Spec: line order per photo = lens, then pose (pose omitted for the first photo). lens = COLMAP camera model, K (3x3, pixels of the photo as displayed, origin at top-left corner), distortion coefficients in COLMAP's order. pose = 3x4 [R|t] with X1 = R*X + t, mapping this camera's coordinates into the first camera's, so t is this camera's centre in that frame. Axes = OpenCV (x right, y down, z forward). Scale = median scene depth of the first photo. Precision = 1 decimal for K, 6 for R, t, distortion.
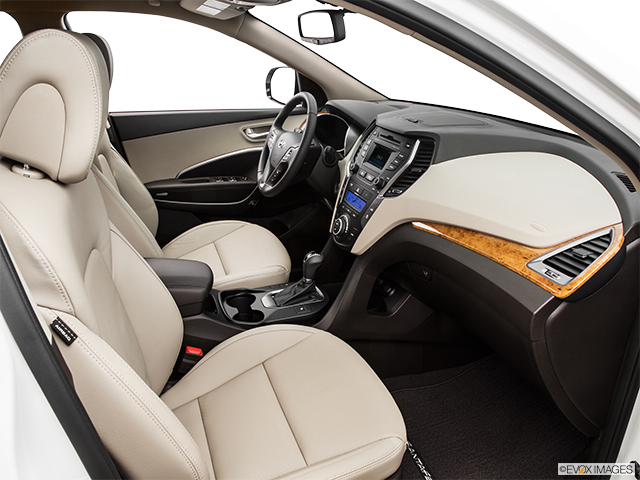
lens RADIAL K [[503.3, 0, 315.9], [0, 503.3, 238.2], [0, 0, 1]] dist [-0.124371, 0.055094]
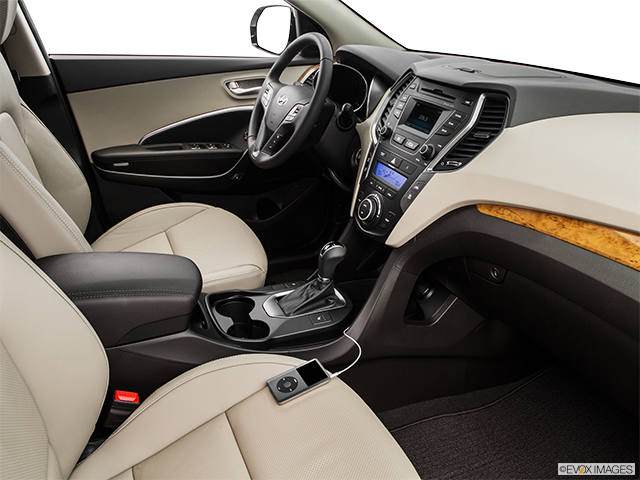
lens RADIAL K [[540.0, 0, 321.5], [0, 540.0, 235.8], [0, 0, 1]] dist [-0.090724, 0.042197]
pose [[0.996673, 0.000336, 0.081498, -0.088092], [-0.003555, 0.999219, 0.039356, -0.014893], [-0.081422, -0.039515, 0.995896, 0.192077]]
